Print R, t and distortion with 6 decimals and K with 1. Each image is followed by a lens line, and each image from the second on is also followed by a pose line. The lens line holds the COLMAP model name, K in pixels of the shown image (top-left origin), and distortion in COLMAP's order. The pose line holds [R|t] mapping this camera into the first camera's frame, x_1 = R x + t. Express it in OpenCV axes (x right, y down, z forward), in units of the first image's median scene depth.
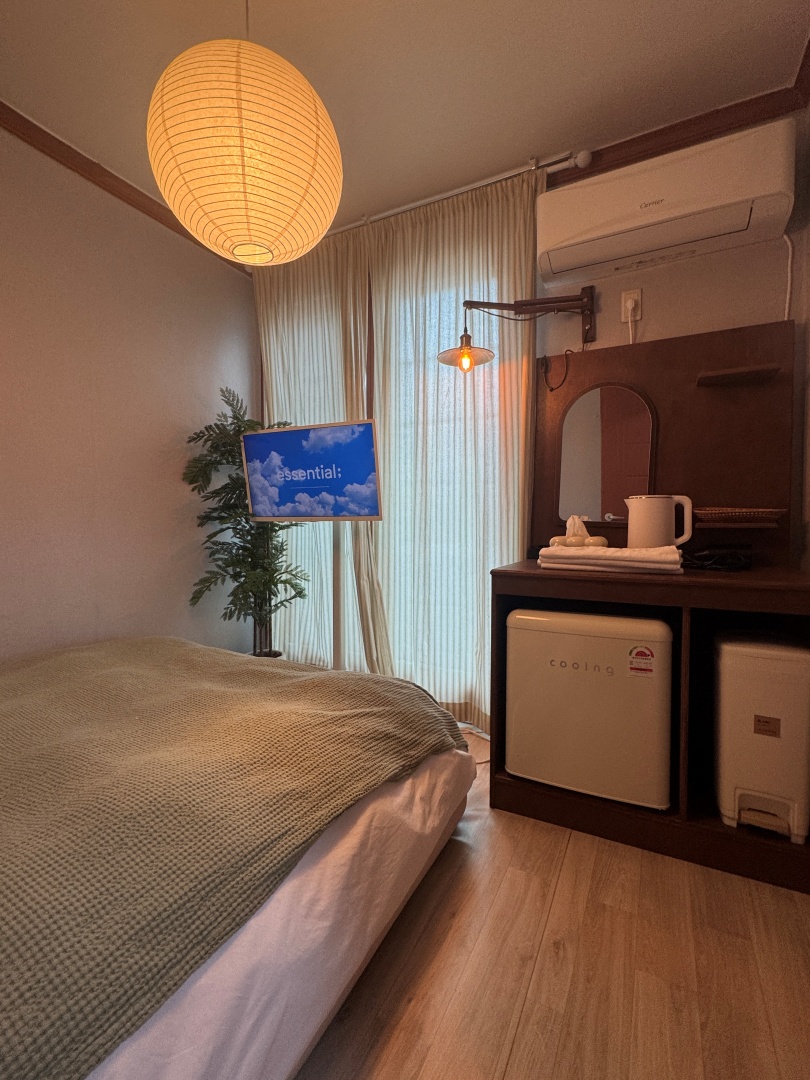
lens RADIAL K [[487.3, 0, 407.5], [0, 487.3, 540.3], [0, 0, 1]] dist [-0.001773, -0.000751]
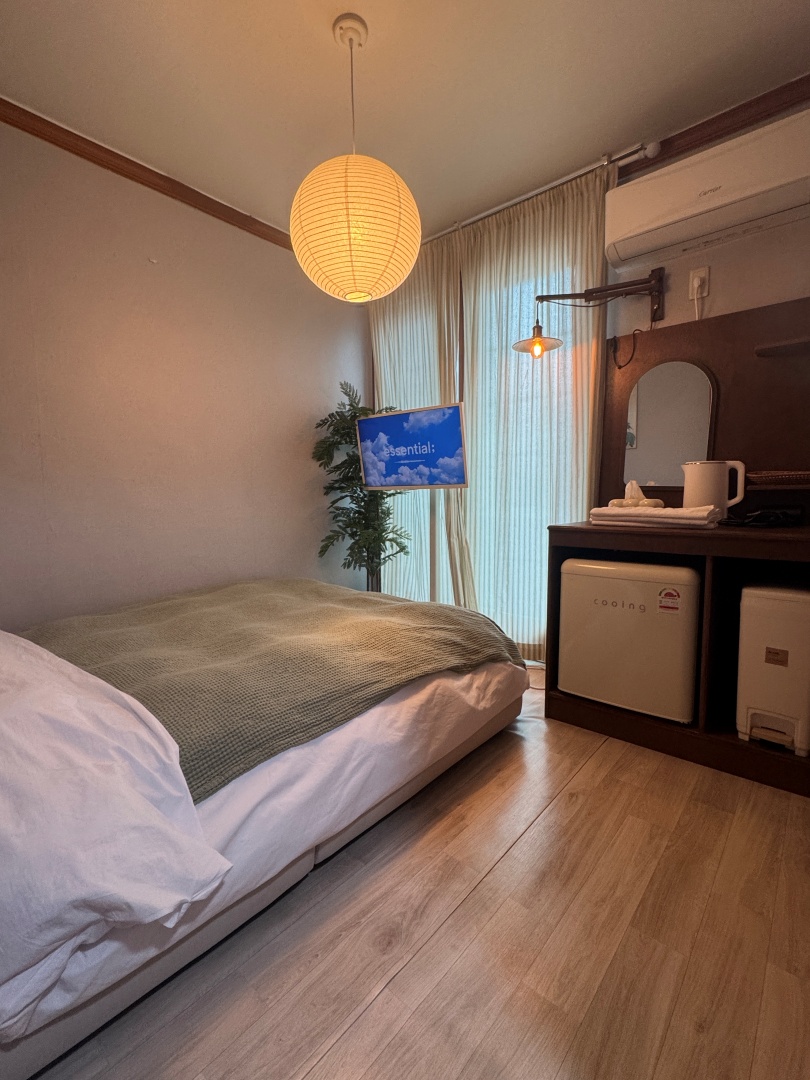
lens RADIAL K [[487.3, 0, 407.5], [0, 487.3, 540.3], [0, 0, 1]] dist [-0.001773, -0.000751]
pose [[0.972178, 0.012849, -0.233889, 0.083729], [0.000357, 0.998412, 0.056332, 0.020133], [0.234242, -0.054848, 0.970630, -0.197621]]
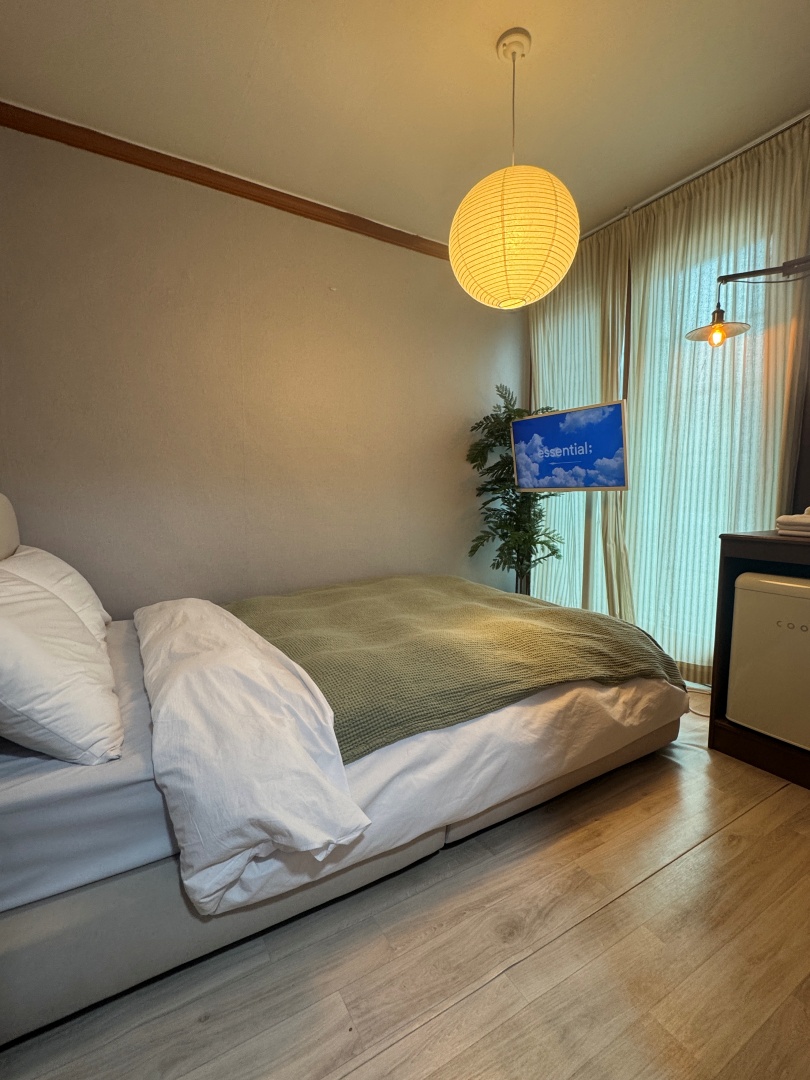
lens RADIAL K [[487.3, 0, 407.5], [0, 487.3, 540.3], [0, 0, 1]] dist [-0.001773, -0.000751]
pose [[0.849296, 0.048789, -0.525658, 0.109535], [-0.020281, 0.998001, 0.059862, 0.016592], [0.527527, -0.040179, 0.848587, -0.216891]]
